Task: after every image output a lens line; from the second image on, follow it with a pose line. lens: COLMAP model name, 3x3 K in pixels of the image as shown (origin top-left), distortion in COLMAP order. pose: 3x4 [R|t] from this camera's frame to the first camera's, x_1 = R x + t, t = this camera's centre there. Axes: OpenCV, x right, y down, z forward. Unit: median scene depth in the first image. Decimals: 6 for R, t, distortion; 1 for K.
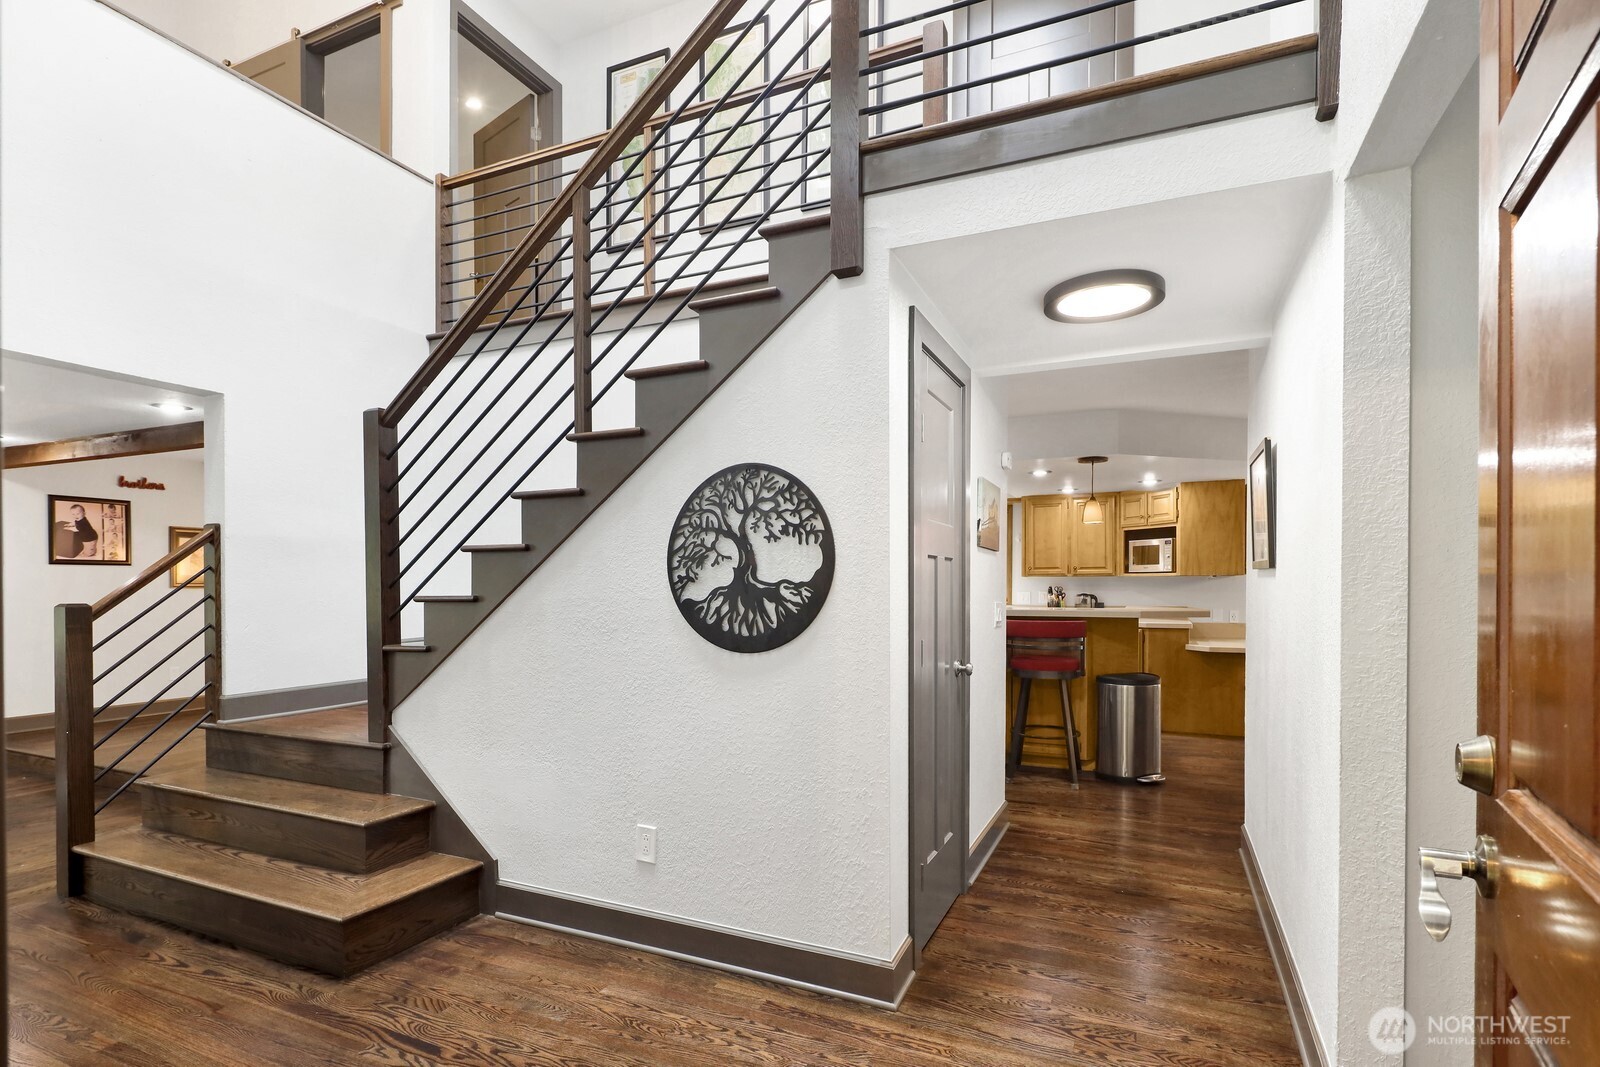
lens RADIAL K [[780.3, 0, 795.4], [0, 780.3, 590.1], [0, 0, 1]] dist [0.000949, -0.000011]
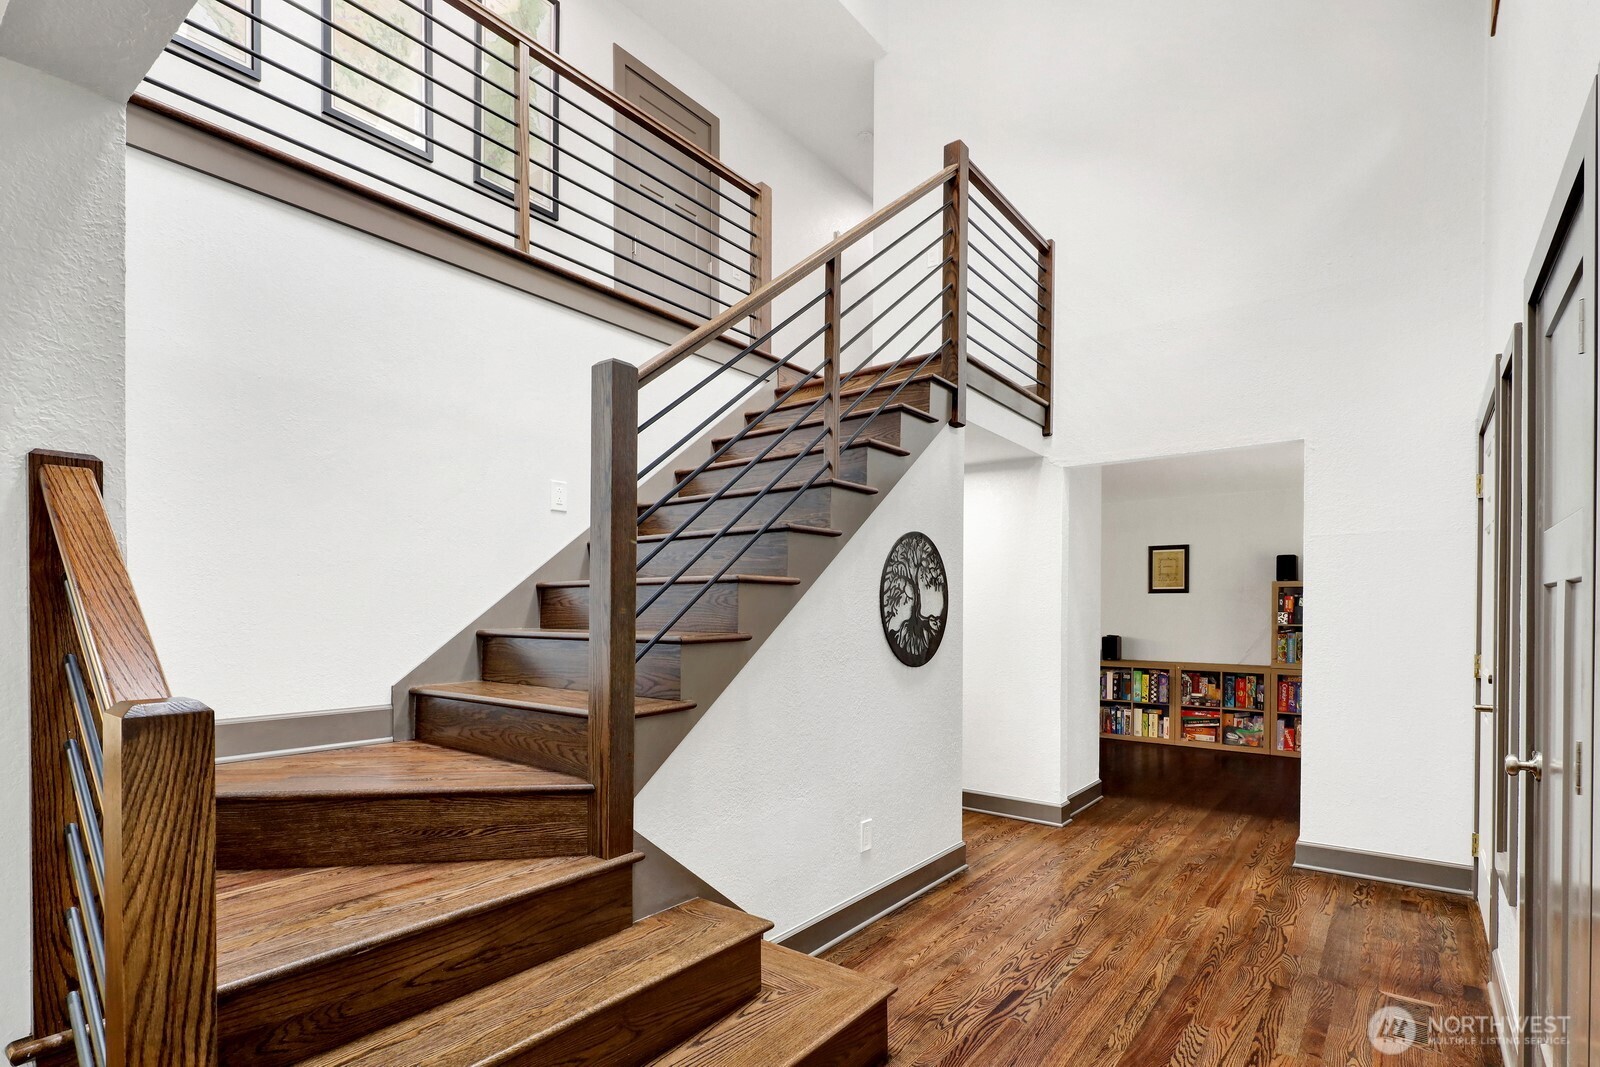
lens RADIAL K [[775.3, 0, 798.7], [0, 775.3, 620.2], [0, 0, 1]] dist [0.000236, -0.000081]
pose [[0.228943, -0.007072, 0.973414, -1.445666], [0.006486, 0.999962, 0.005740, -0.012812], [-0.973418, 0.004999, 0.228980, 0.872987]]
